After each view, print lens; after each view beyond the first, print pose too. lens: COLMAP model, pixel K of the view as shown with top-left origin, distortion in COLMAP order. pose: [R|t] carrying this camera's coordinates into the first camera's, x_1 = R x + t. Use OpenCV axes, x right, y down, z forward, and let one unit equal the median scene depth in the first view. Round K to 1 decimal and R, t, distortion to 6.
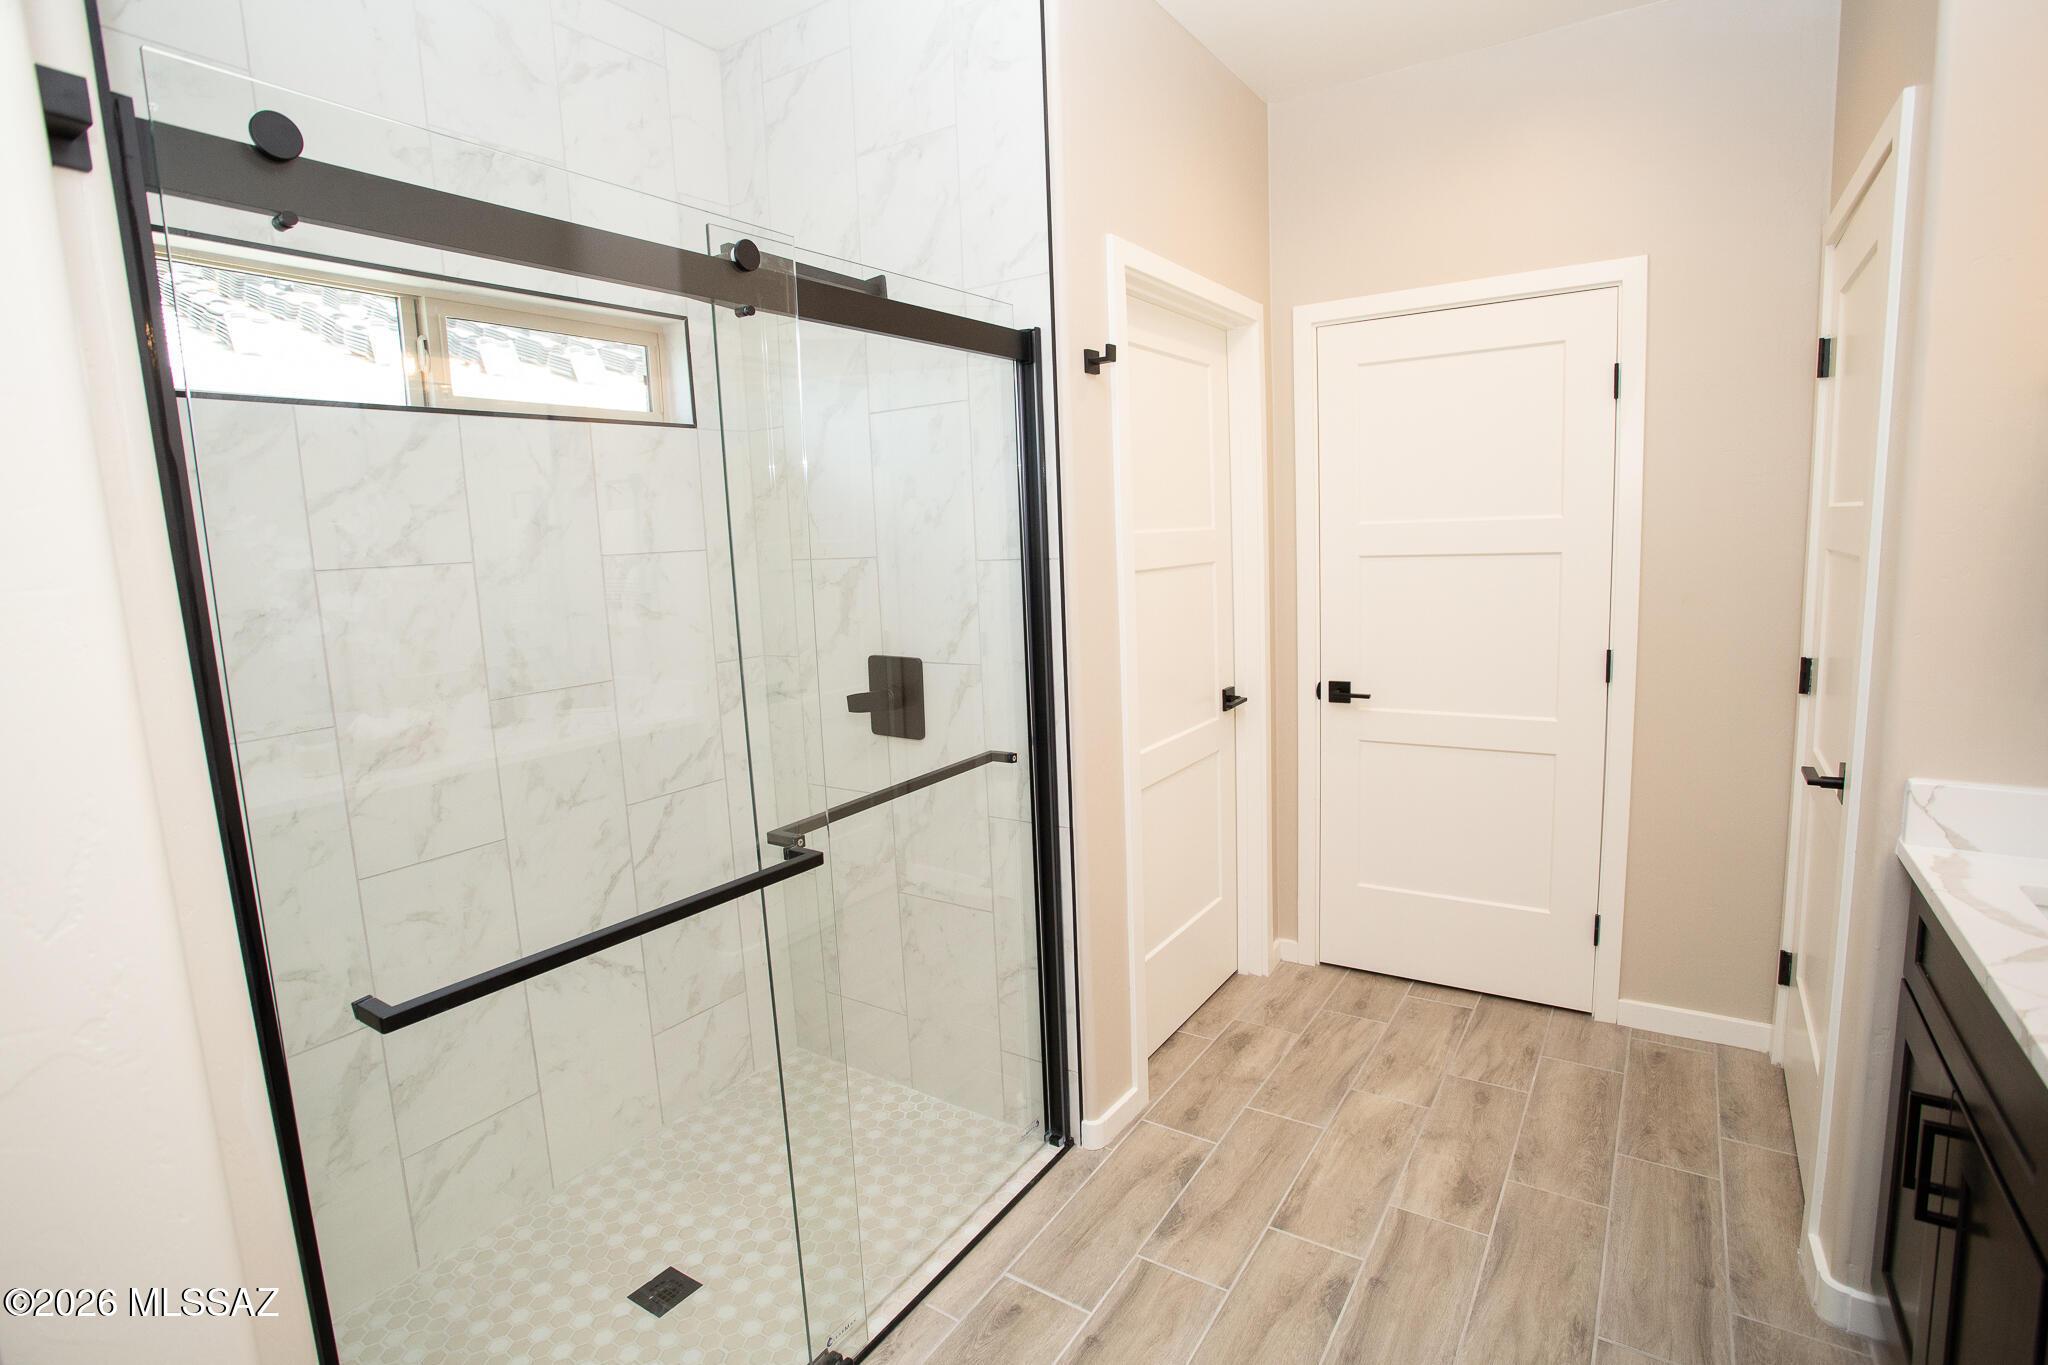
lens RADIAL K [[994.9, 0, 1028.7], [0, 994.9, 666.4], [0, 0, 1]] dist [-0.073674, 0.030841]
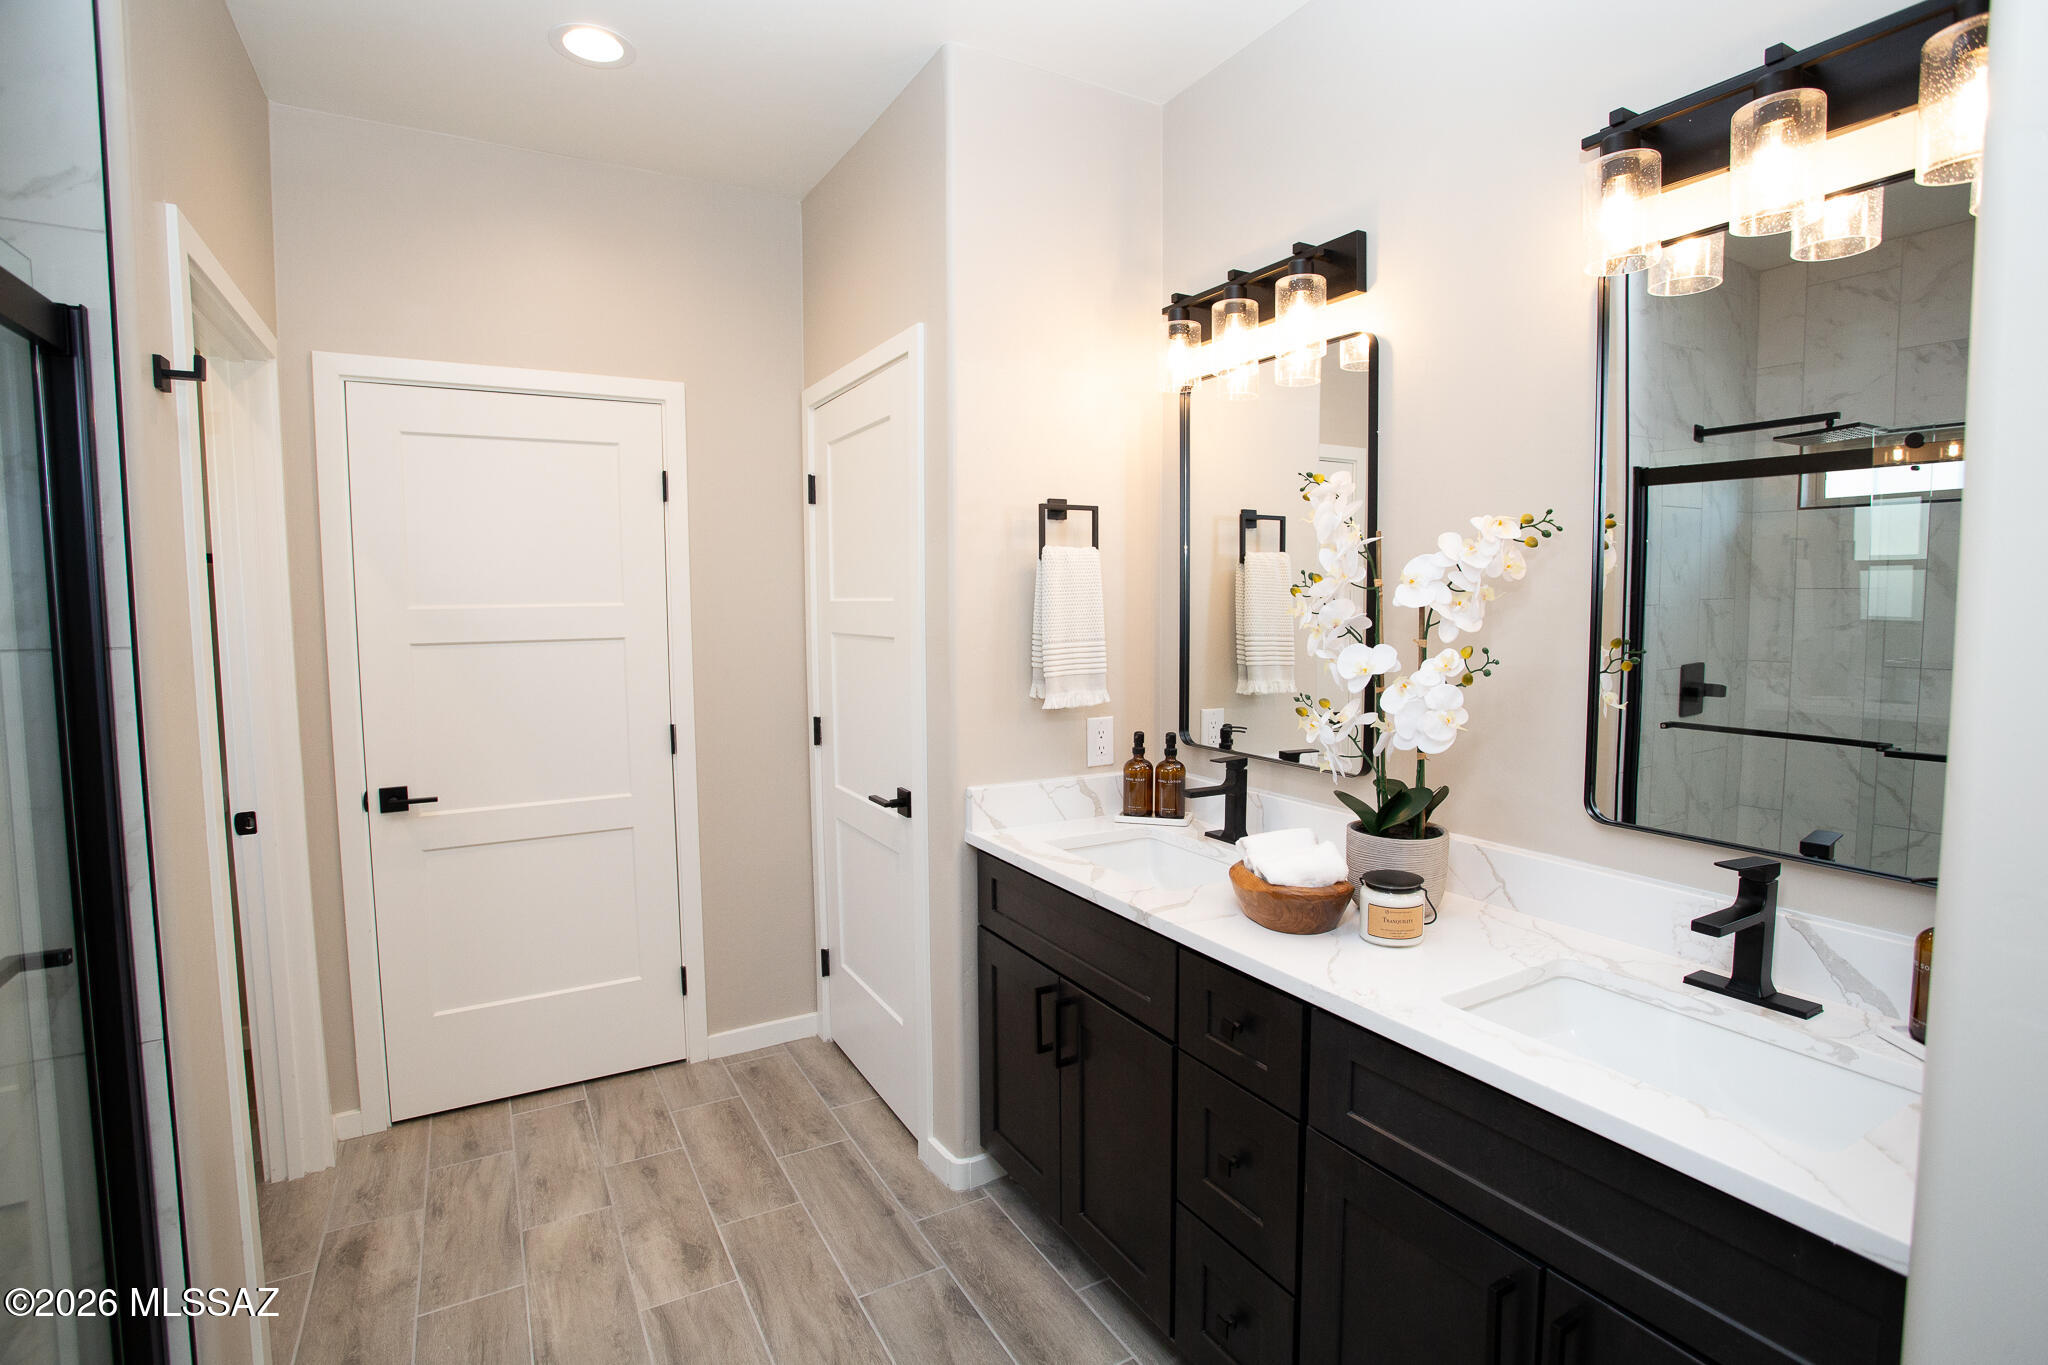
lens RADIAL K [[994.9, 0, 1028.7], [0, 994.9, 666.4], [0, 0, 1]] dist [-0.073674, 0.030841]
pose [[0.445691, -0.024152, 0.894861, -0.248776], [0.107379, 0.993861, -0.026656, -0.010065], [-0.888723, 0.107969, 0.445549, 0.139918]]
